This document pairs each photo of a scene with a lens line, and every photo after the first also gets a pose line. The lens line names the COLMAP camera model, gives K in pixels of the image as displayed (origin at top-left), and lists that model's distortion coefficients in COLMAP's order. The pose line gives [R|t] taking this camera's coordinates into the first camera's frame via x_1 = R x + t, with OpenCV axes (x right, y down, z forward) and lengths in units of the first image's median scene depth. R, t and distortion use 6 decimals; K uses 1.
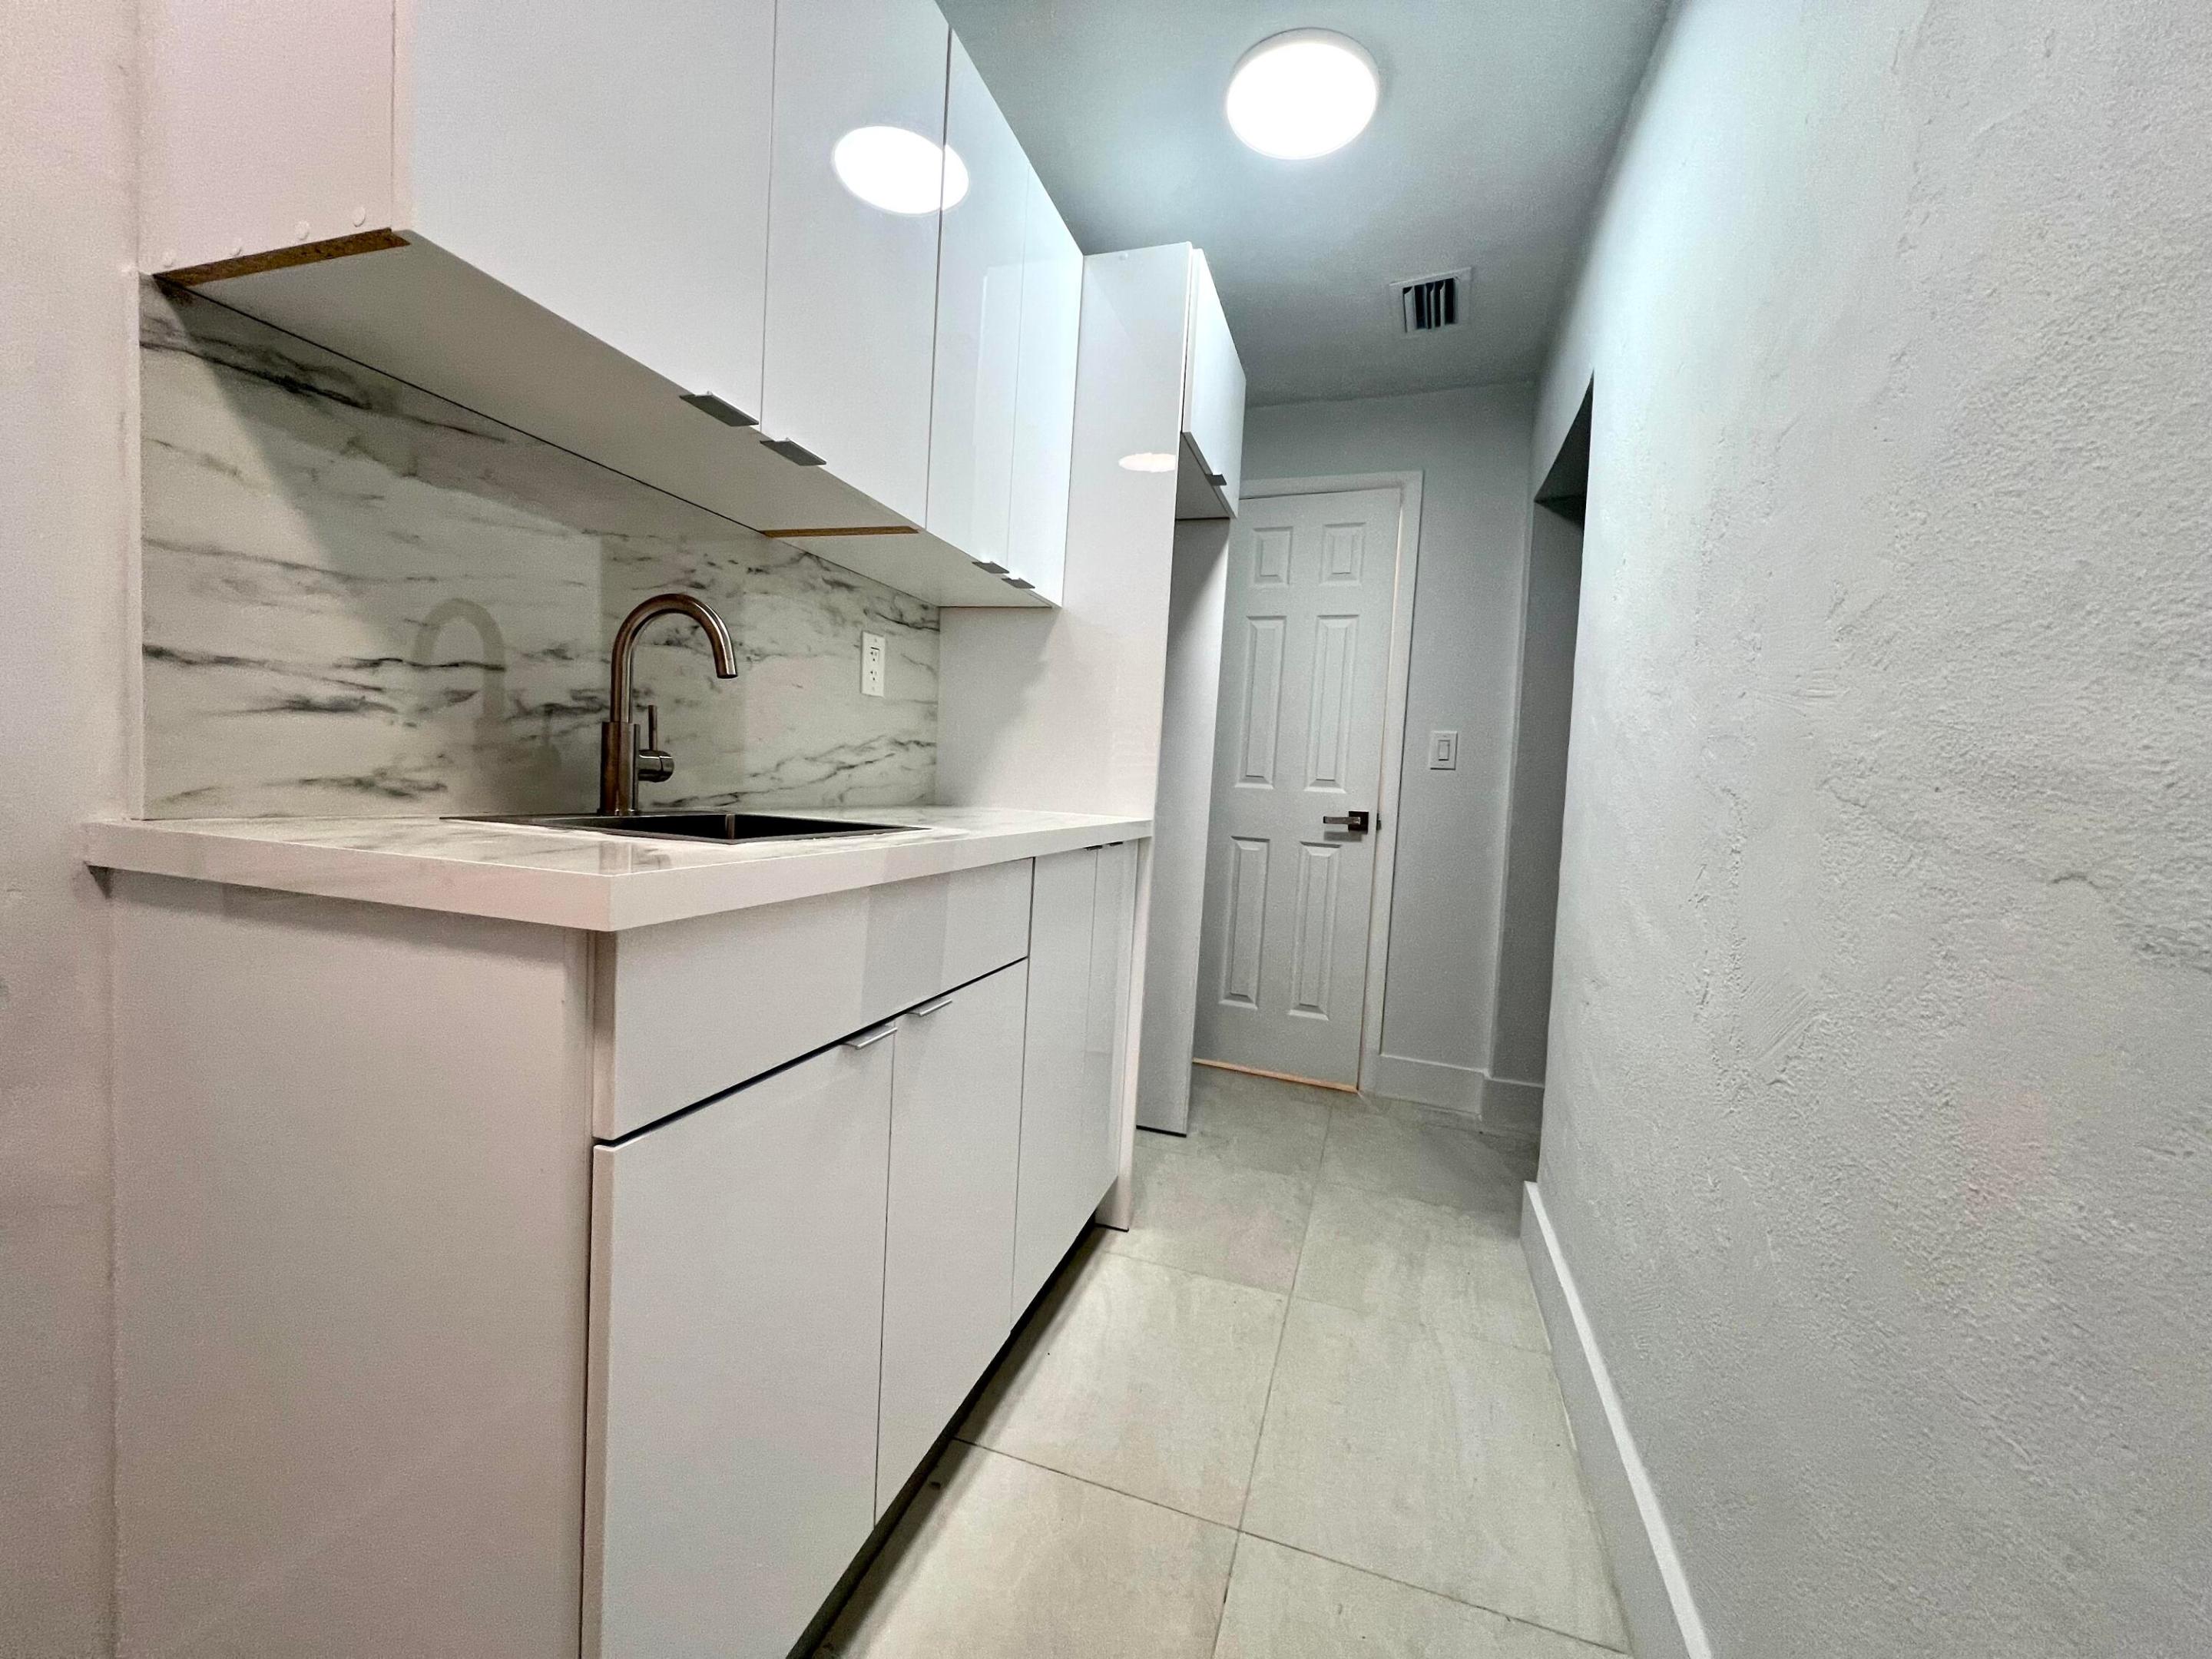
lens RADIAL K [[886.9, 0, 1107.9], [0, 886.9, 823.9], [0, 0, 1]] dist [0.002451, 0.000019]
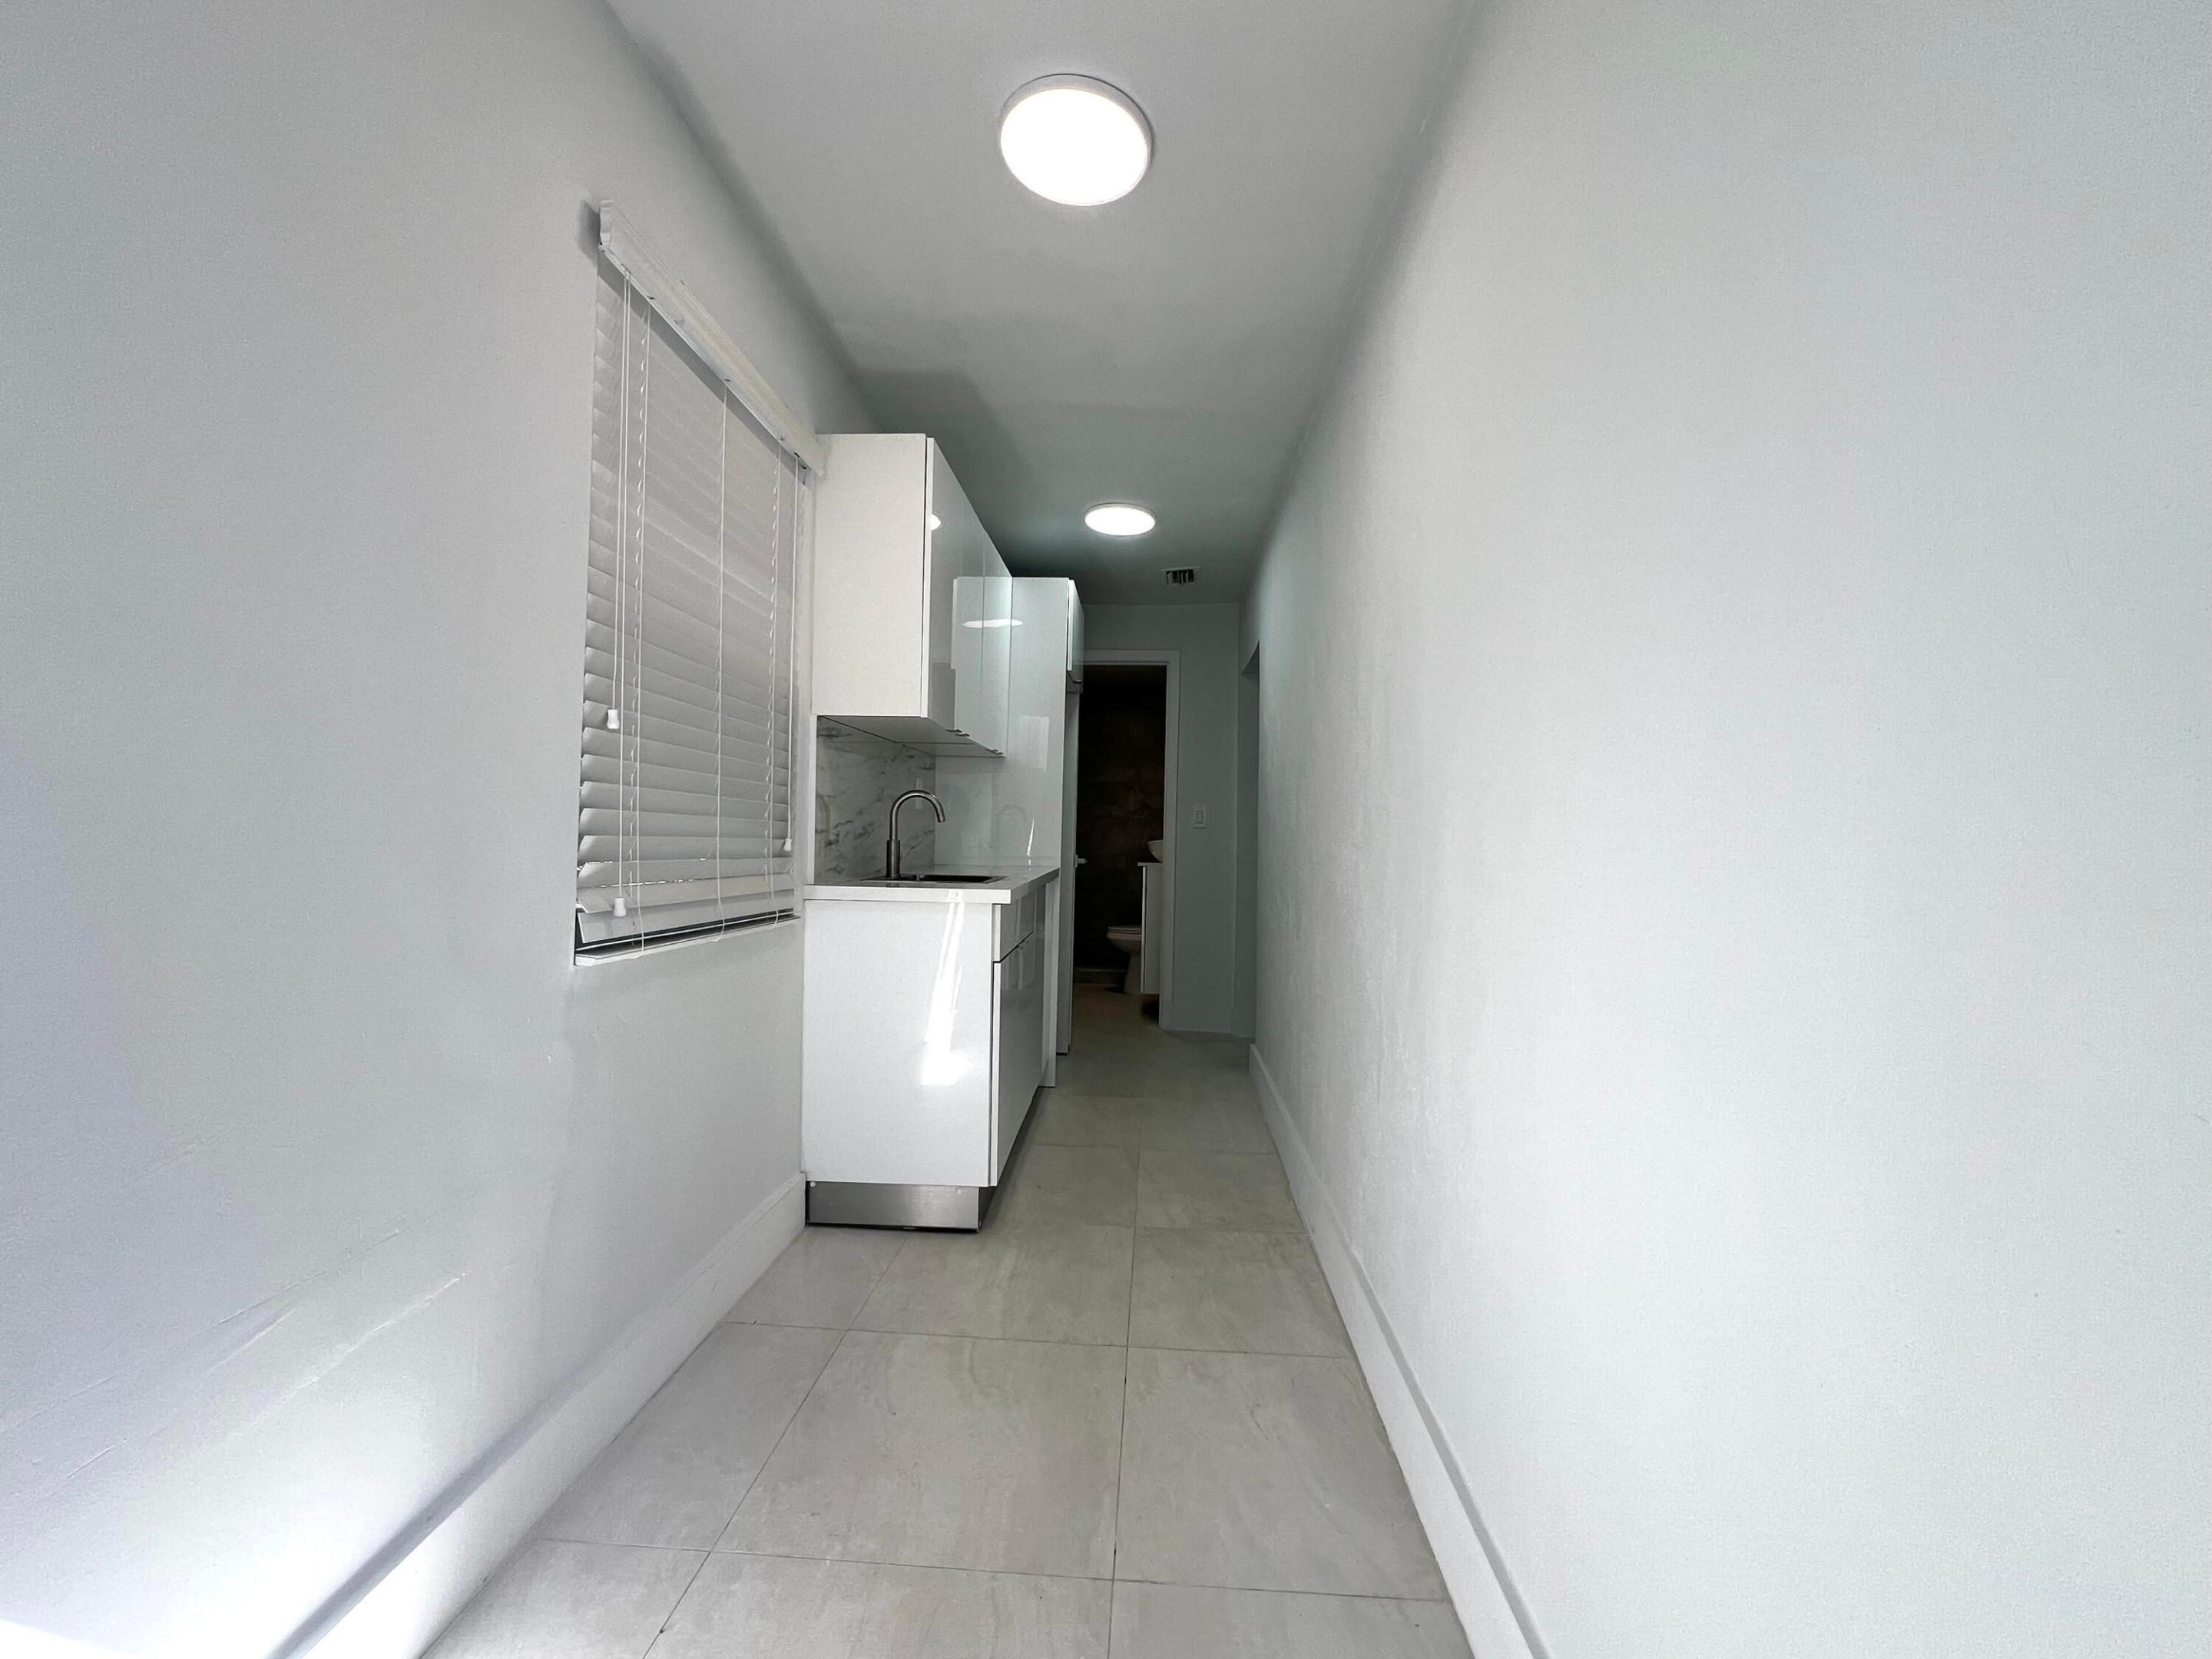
lens RADIAL K [[897.6, 0, 1109.5], [0, 897.6, 828.4], [0, 0, 1]] dist [-0.000196, -0.000001]
pose [[0.964219, -0.033626, 0.262968, -0.397675], [0.044544, 0.998370, -0.035668, -0.019846], [-0.261340, 0.046106, 0.964145, -1.014240]]
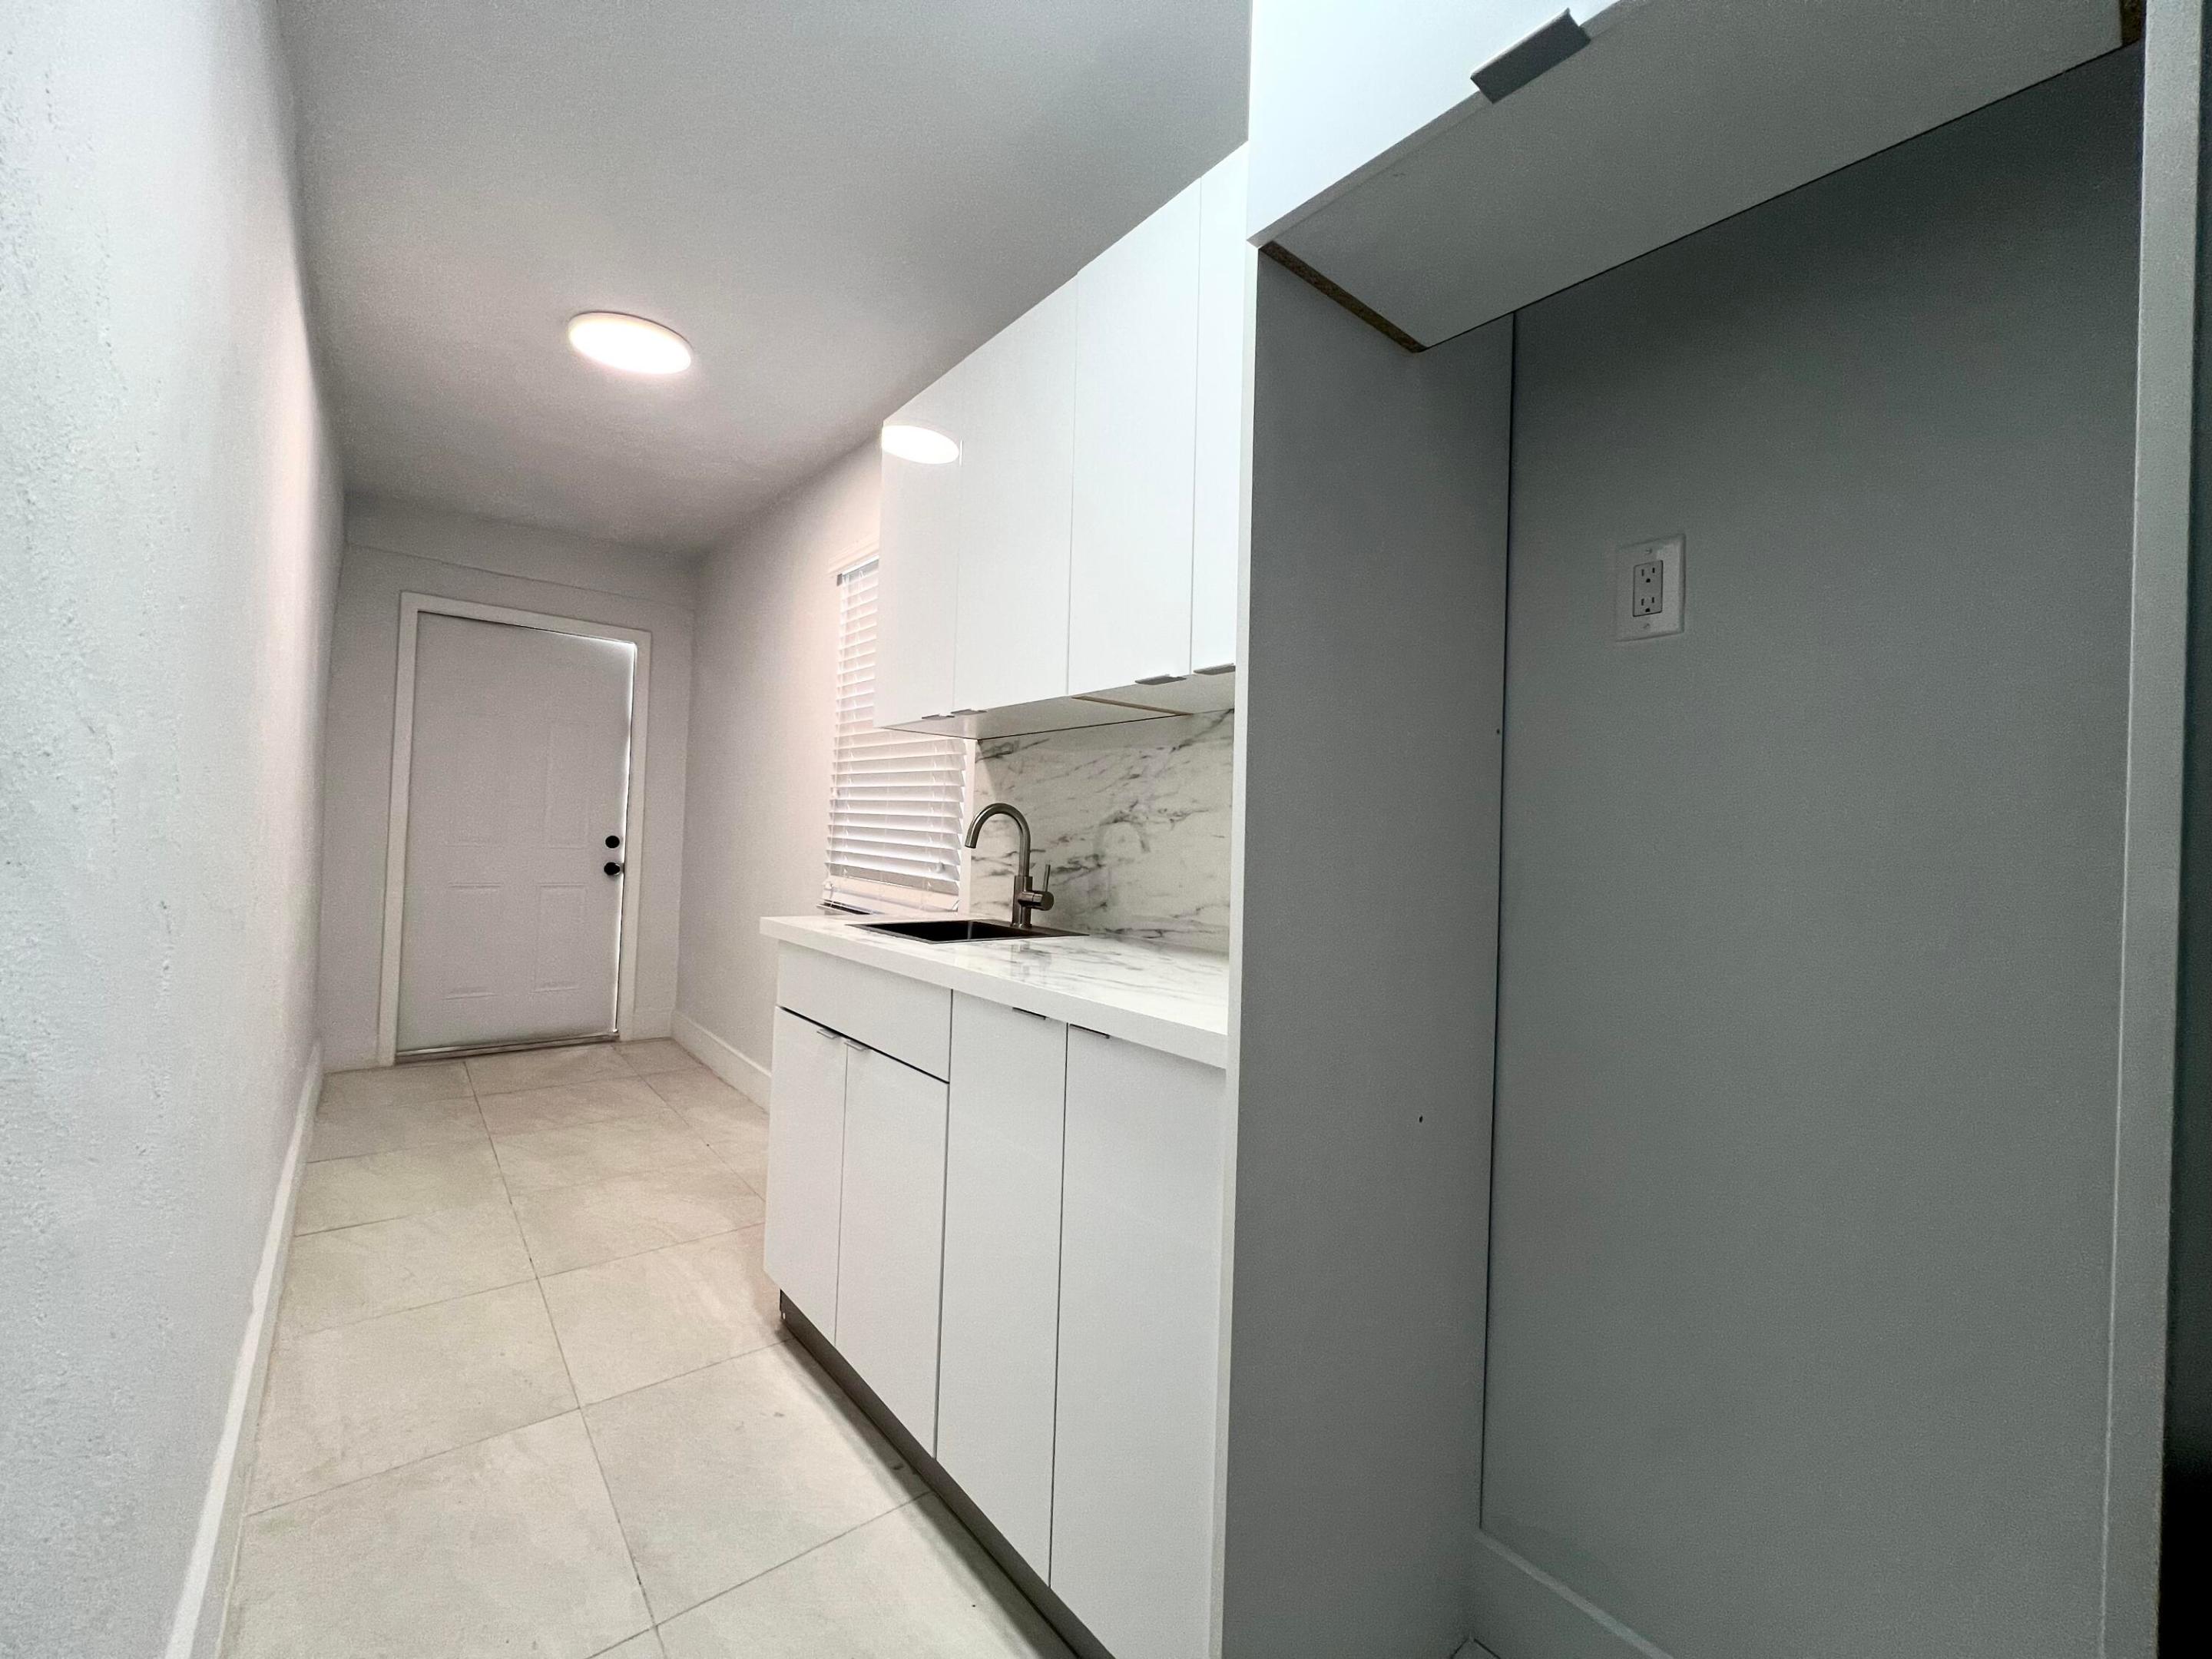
lens RADIAL K [[886.9, 0, 1122.2], [0, 886.9, 843.5], [0, 0, 1]] dist [0.002451, 0.000019]
pose [[-0.521629, -0.076889, -0.849701, 0.725125], [-0.109535, 0.993724, -0.022678, -0.130919], [0.846112, 0.081243, -0.526777, 1.734709]]
